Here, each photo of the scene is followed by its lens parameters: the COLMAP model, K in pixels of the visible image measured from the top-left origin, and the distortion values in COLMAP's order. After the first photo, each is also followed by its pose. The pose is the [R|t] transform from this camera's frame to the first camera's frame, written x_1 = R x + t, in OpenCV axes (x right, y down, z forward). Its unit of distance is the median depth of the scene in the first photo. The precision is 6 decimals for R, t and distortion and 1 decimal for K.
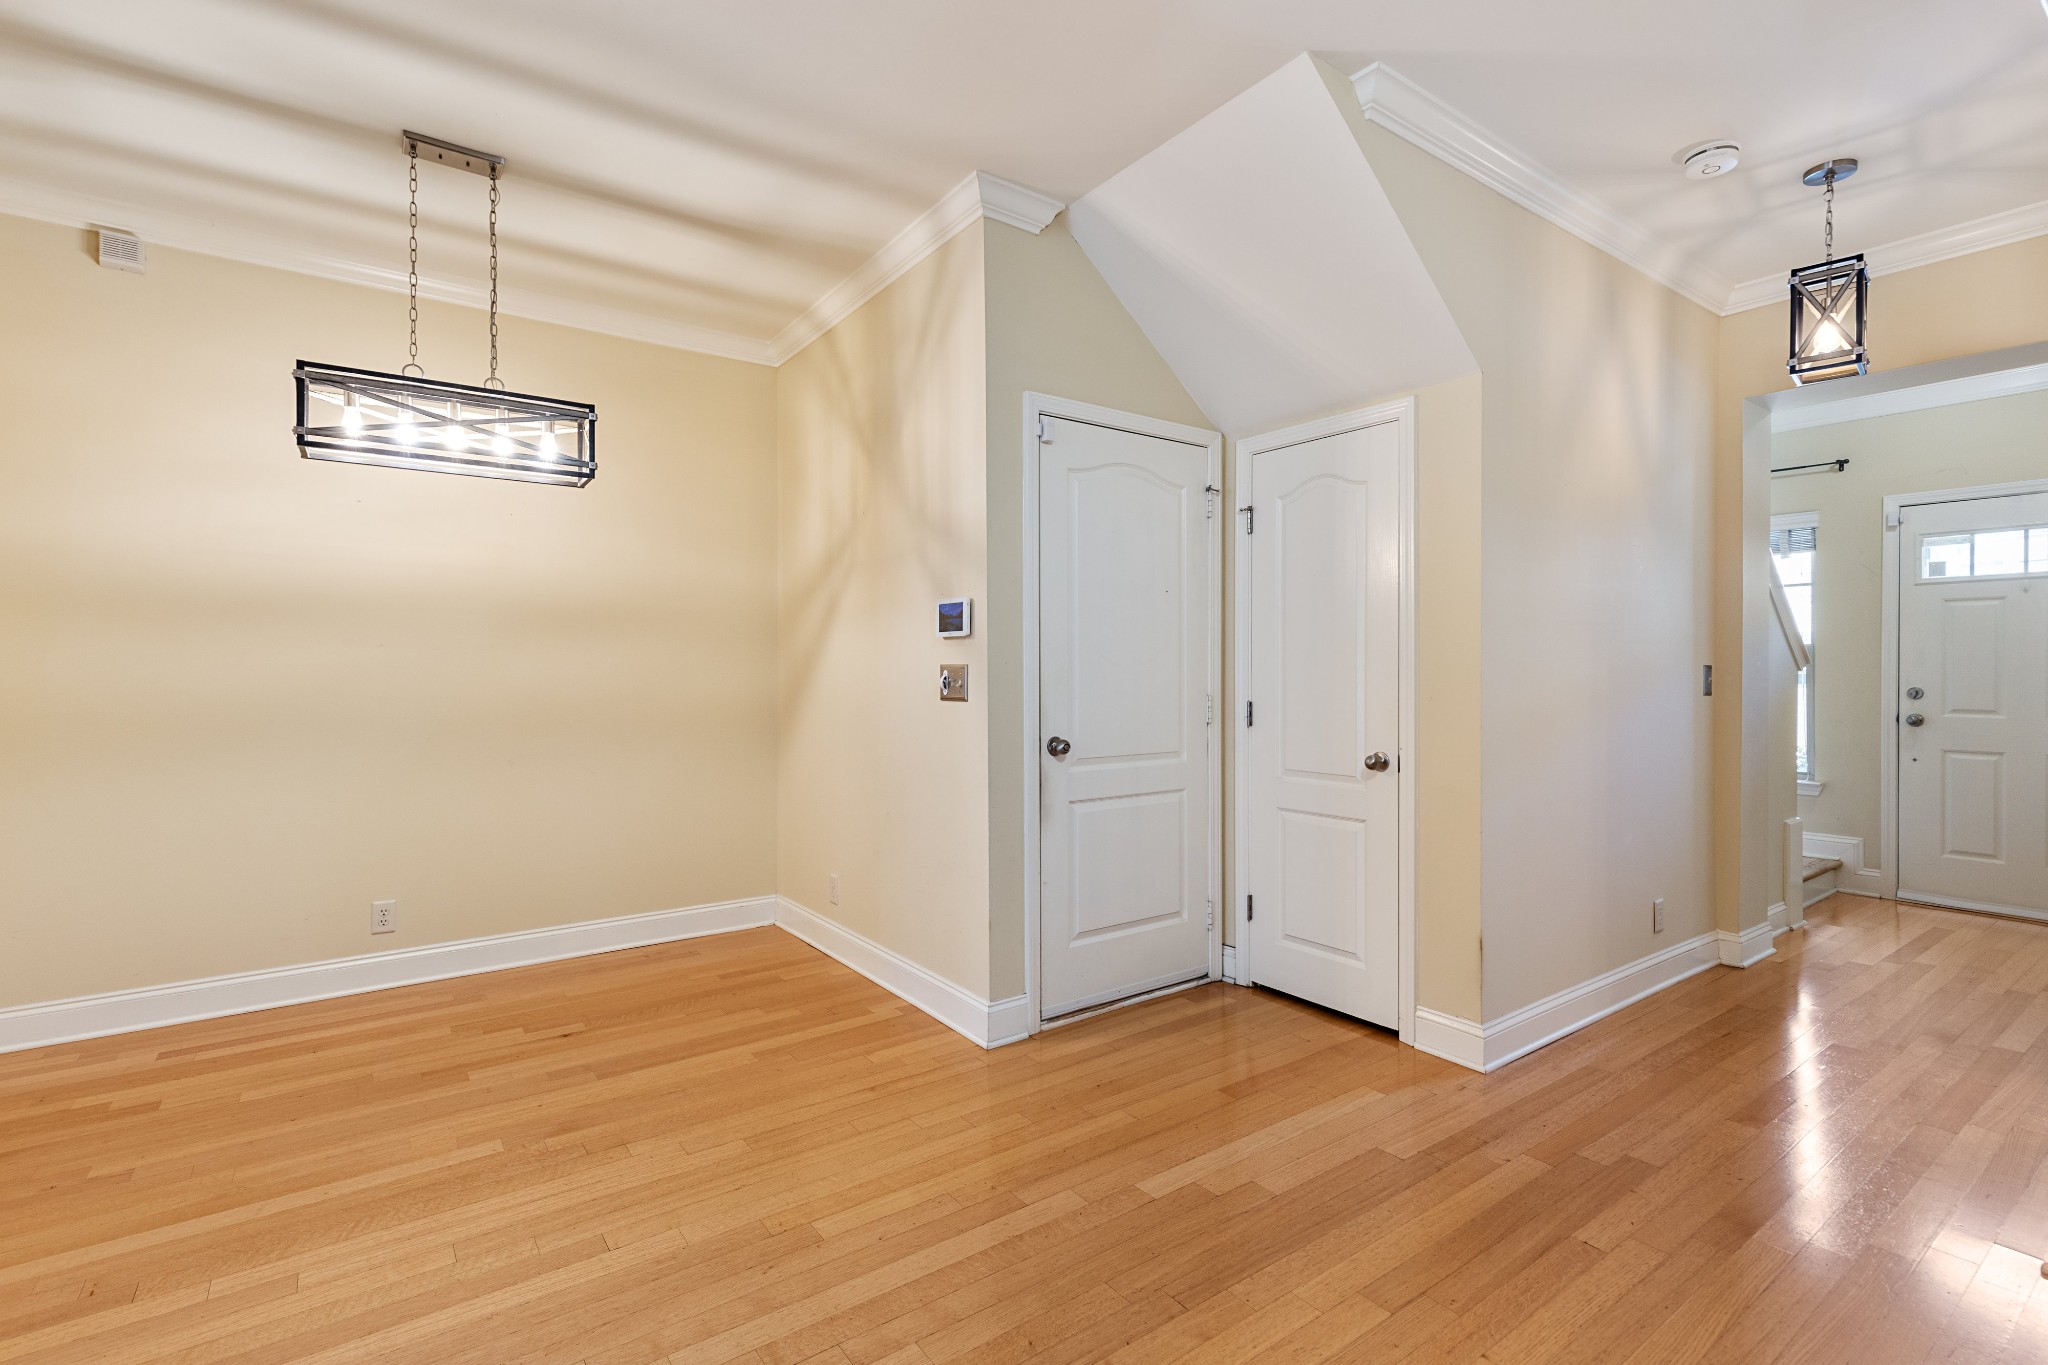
lens RADIAL K [[930.0, 0, 1026.5], [0, 930.0, 681.0], [0, 0, 1]] dist [0.001011, -0.000359]
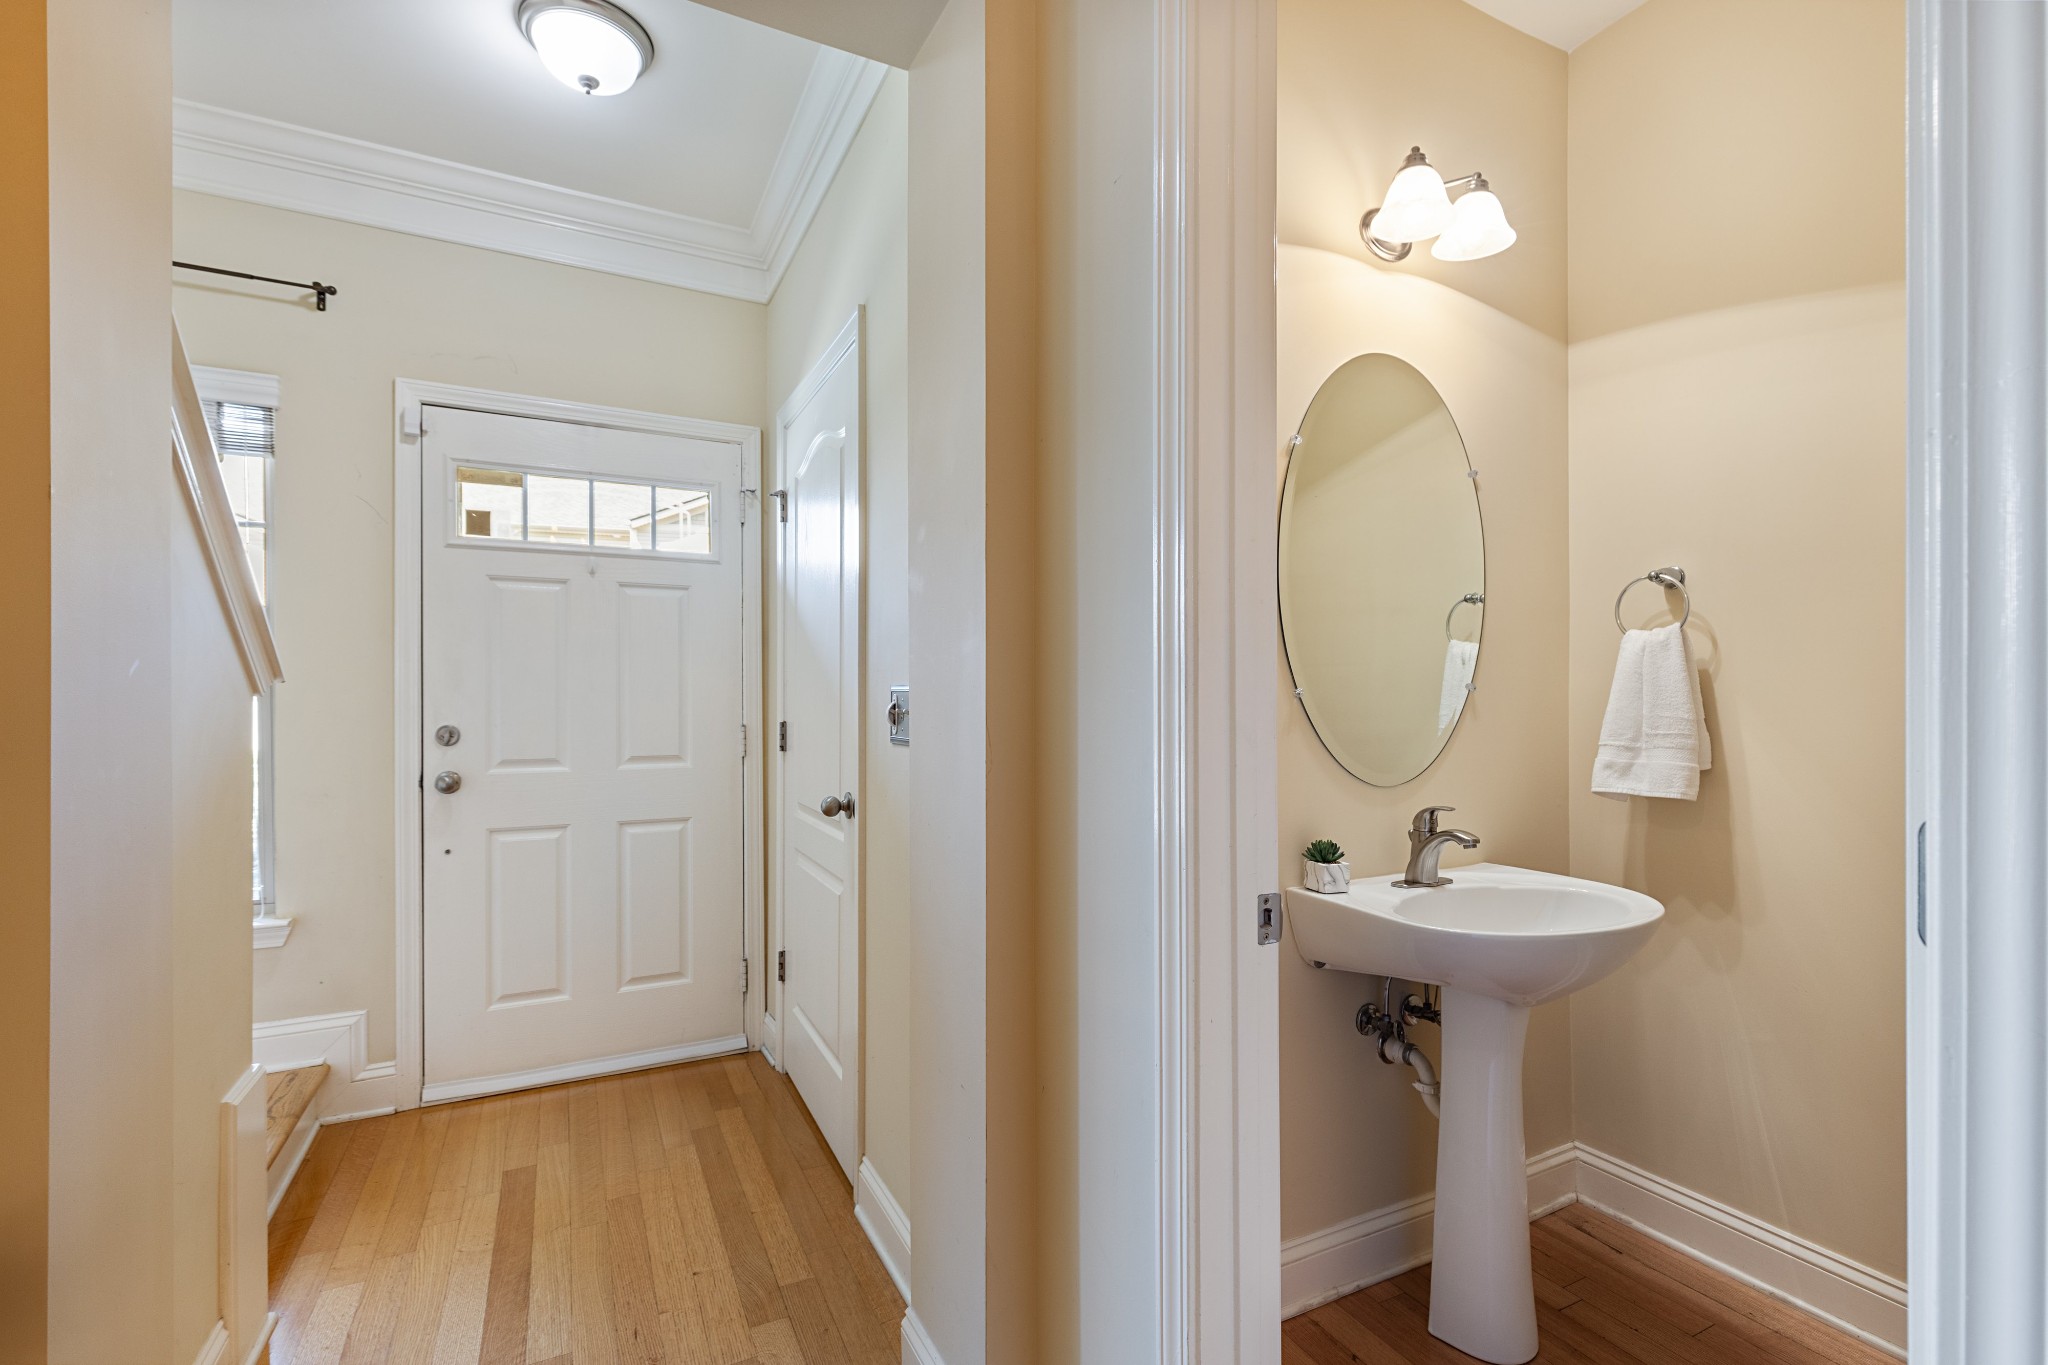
lens RADIAL K [[930.0, 0, 1029.4], [0, 930.0, 690.3], [0, 0, 1]] dist [0.001011, -0.000359]
pose [[0.155443, 0.000513, 0.987845, 0.441933], [0.010639, 0.999941, -0.002193, -0.009511], [-0.987788, 0.010850, 0.155429, 0.552651]]
